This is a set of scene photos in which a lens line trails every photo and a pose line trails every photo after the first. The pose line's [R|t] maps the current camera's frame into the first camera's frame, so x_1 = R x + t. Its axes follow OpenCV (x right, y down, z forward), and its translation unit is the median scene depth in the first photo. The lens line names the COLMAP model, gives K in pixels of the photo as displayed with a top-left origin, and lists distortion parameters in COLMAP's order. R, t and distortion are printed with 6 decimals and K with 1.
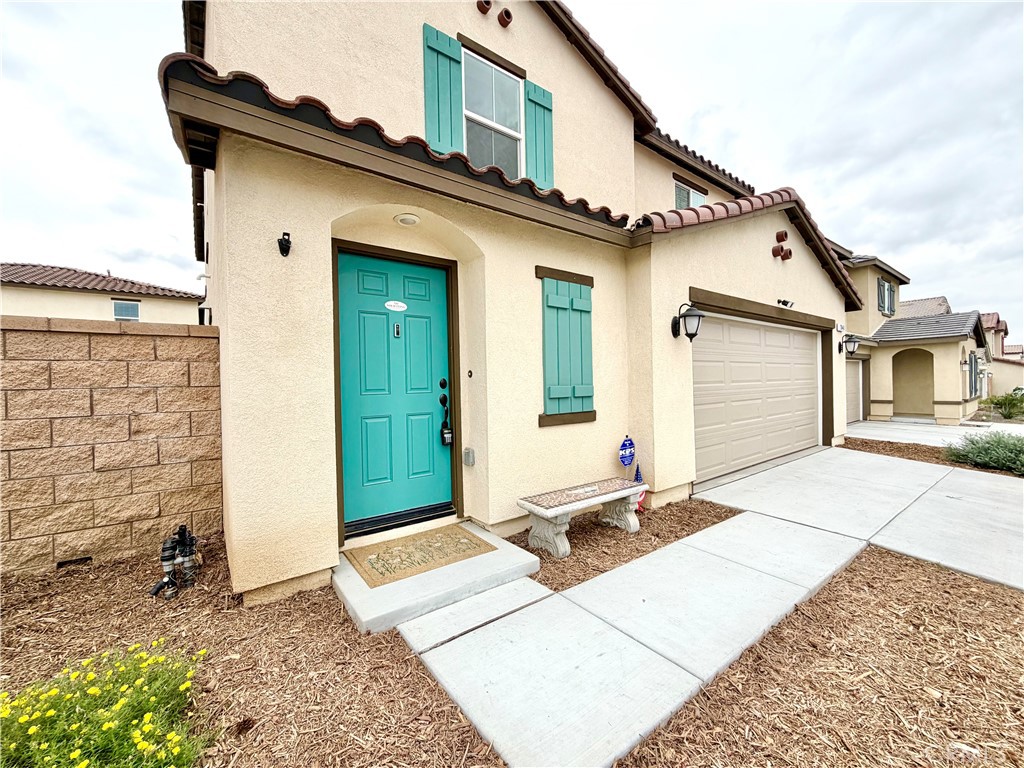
lens RADIAL K [[409.9, 0, 506.0], [0, 409.9, 384.2], [0, 0, 1]] dist [-0.000946, -0.000116]
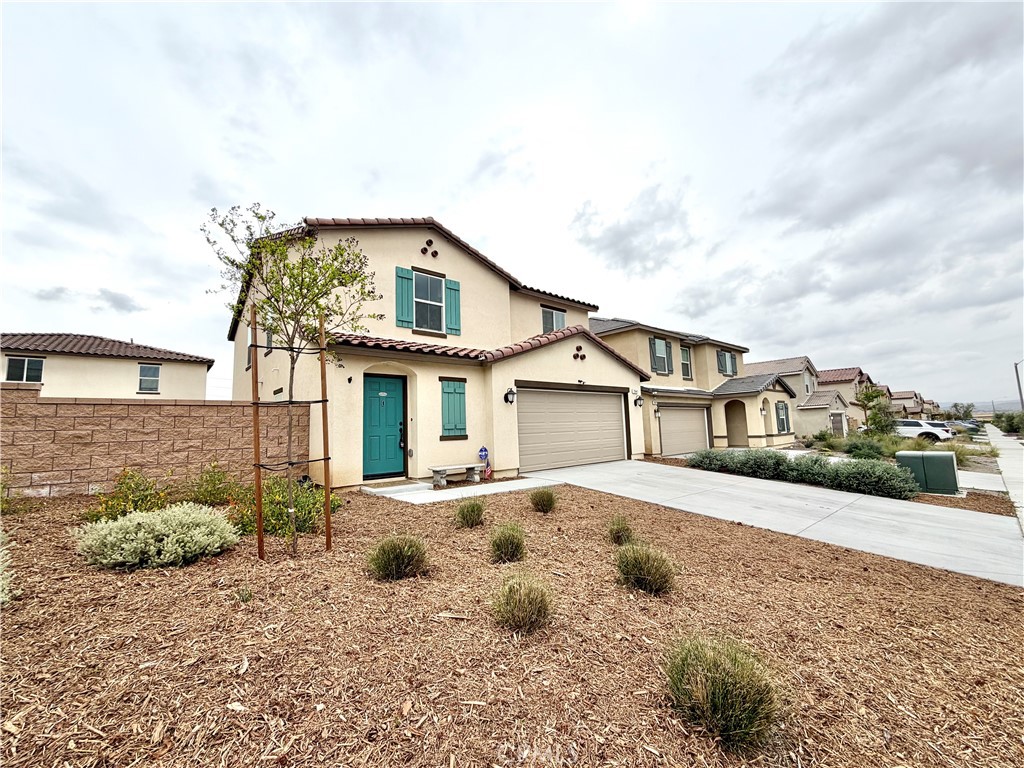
lens RADIAL K [[409.9, 0, 506.0], [0, 409.9, 384.2], [0, 0, 1]] dist [-0.000946, -0.000116]
pose [[0.997767, -0.005674, 0.066554, 0.267342], [0.013279, 0.993348, -0.114384, 0.044968], [-0.065462, 0.115012, 0.991205, -1.289360]]
